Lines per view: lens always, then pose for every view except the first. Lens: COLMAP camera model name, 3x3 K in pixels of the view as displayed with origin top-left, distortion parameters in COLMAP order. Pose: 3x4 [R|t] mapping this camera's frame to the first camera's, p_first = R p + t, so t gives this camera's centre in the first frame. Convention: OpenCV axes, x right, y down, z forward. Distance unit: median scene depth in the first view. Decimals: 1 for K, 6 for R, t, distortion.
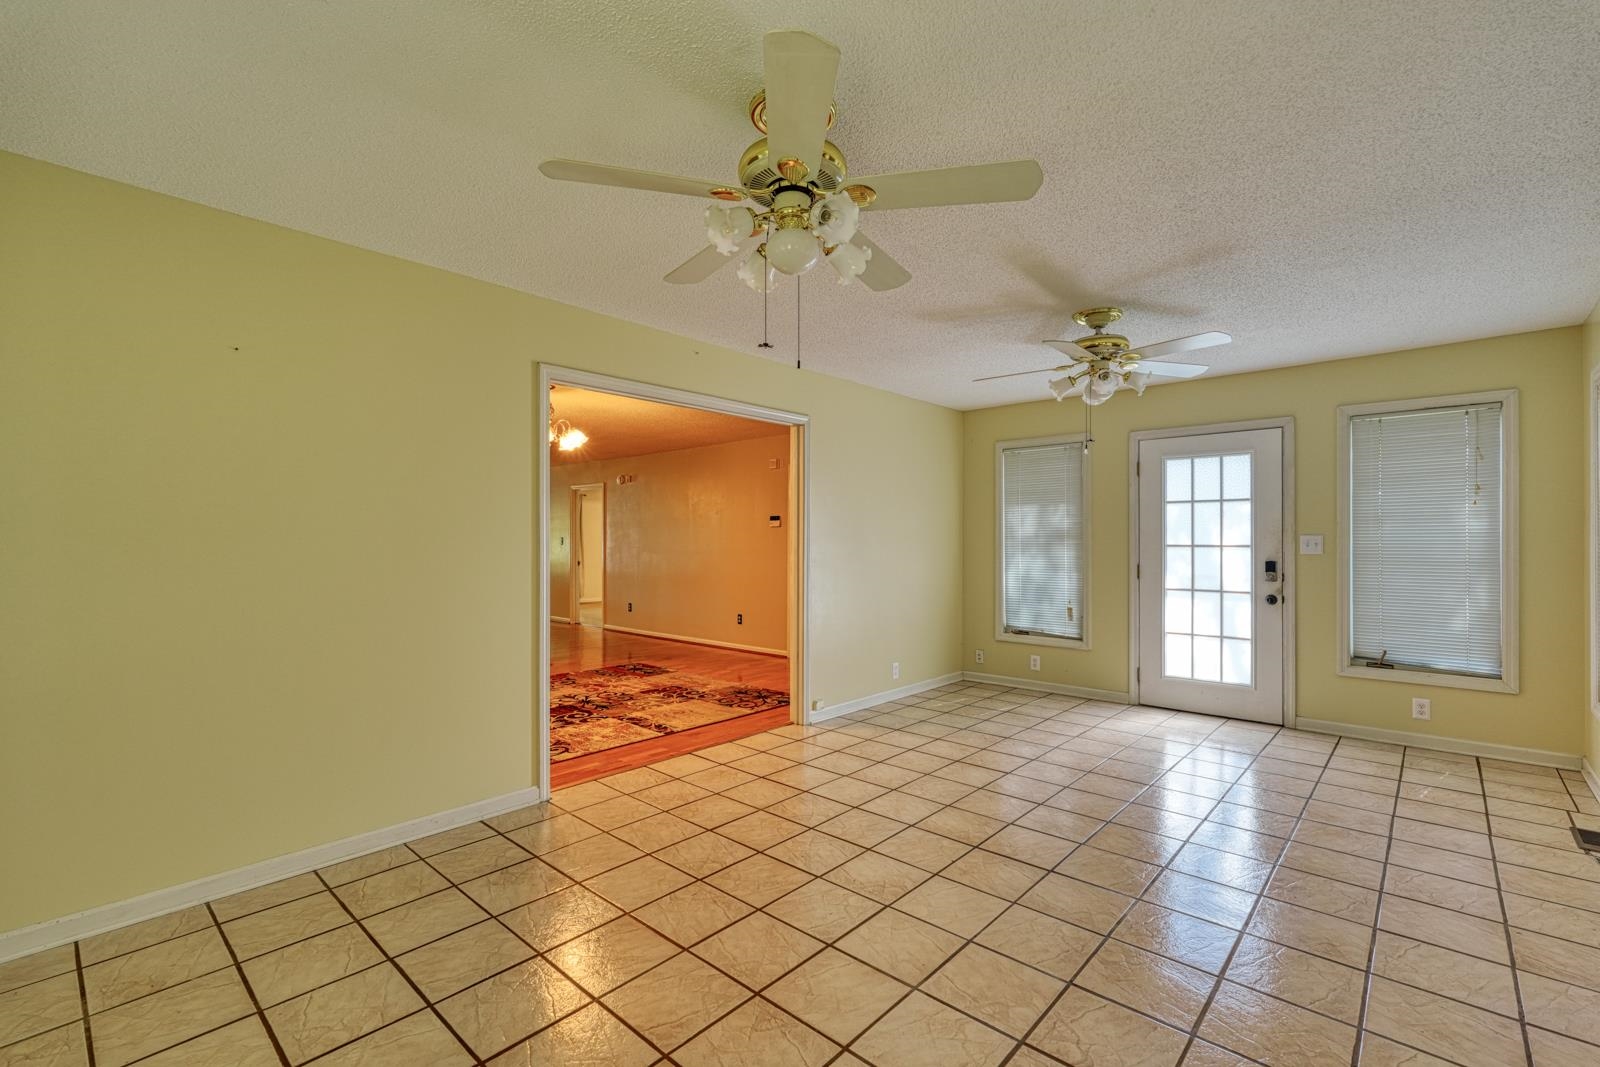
lens RADIAL K [[707.6, 0, 801.7], [0, 707.6, 536.6], [0, 0, 1]] dist [0.001625, 0.000281]
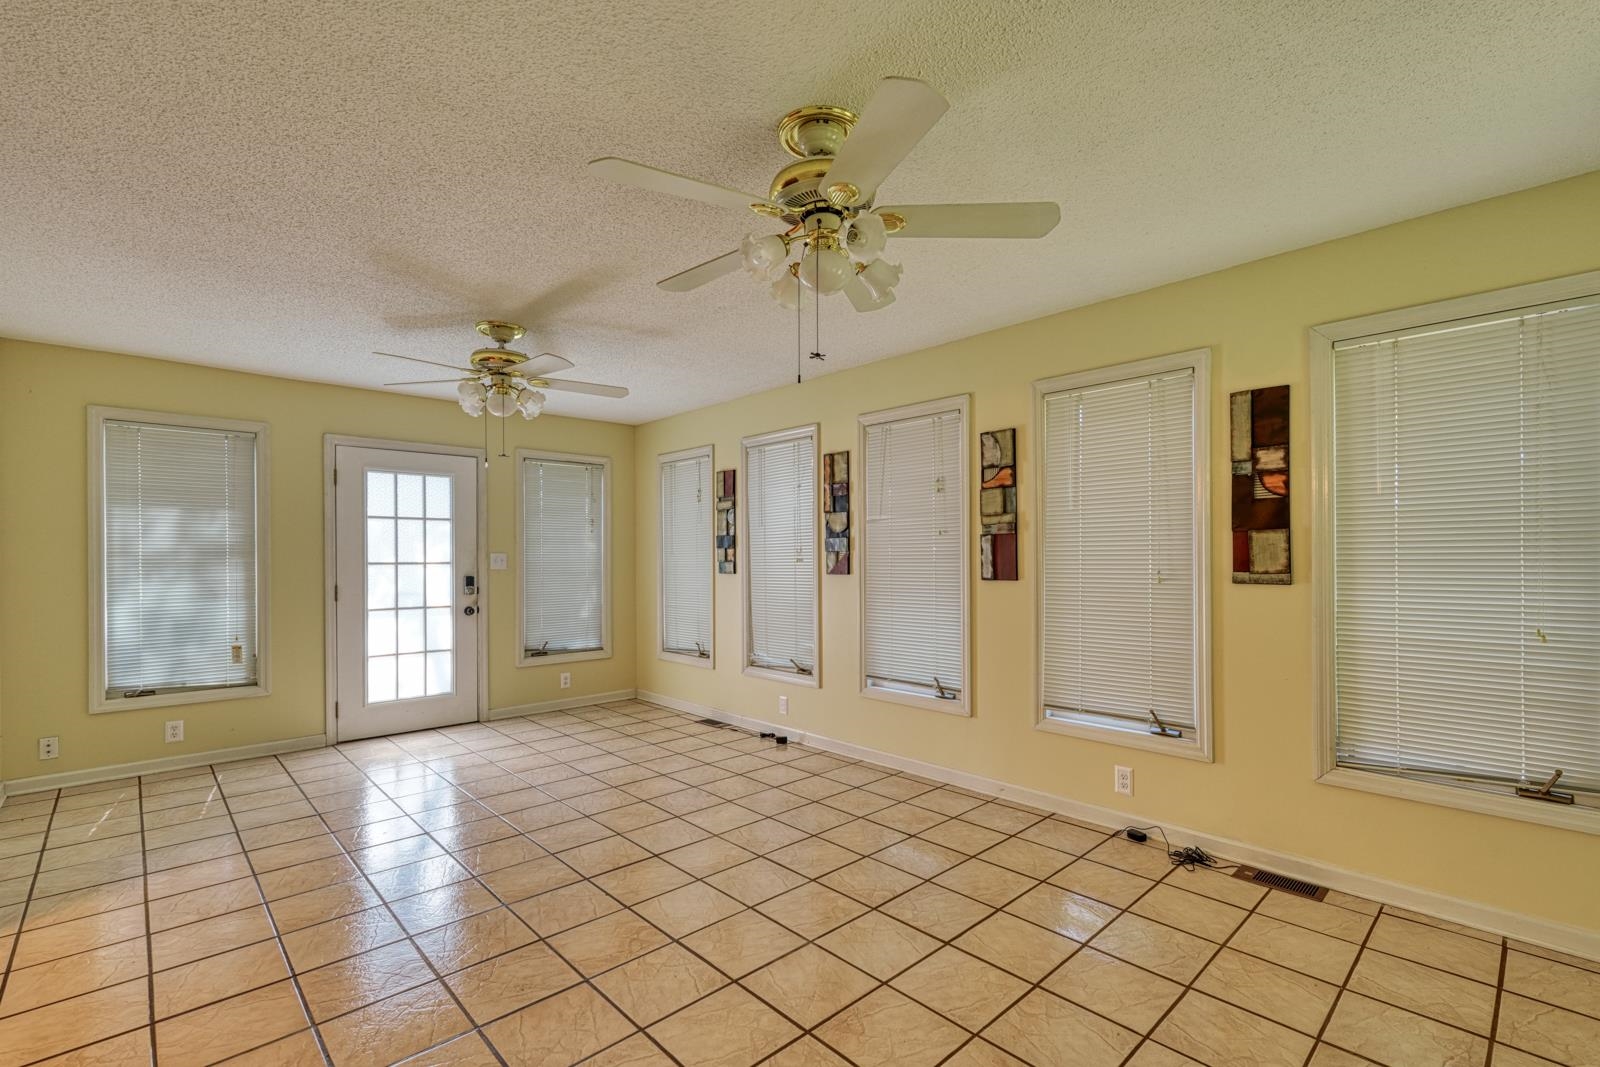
lens RADIAL K [[707.6, 0, 824.6], [0, 707.6, 557.3], [0, 0, 1]] dist [0.001625, 0.000281]
pose [[0.062750, -0.000723, 0.998029, -0.389270], [-0.002537, 0.999996, 0.000884, 0.002570], [-0.998026, -0.002588, 0.062748, 0.354150]]
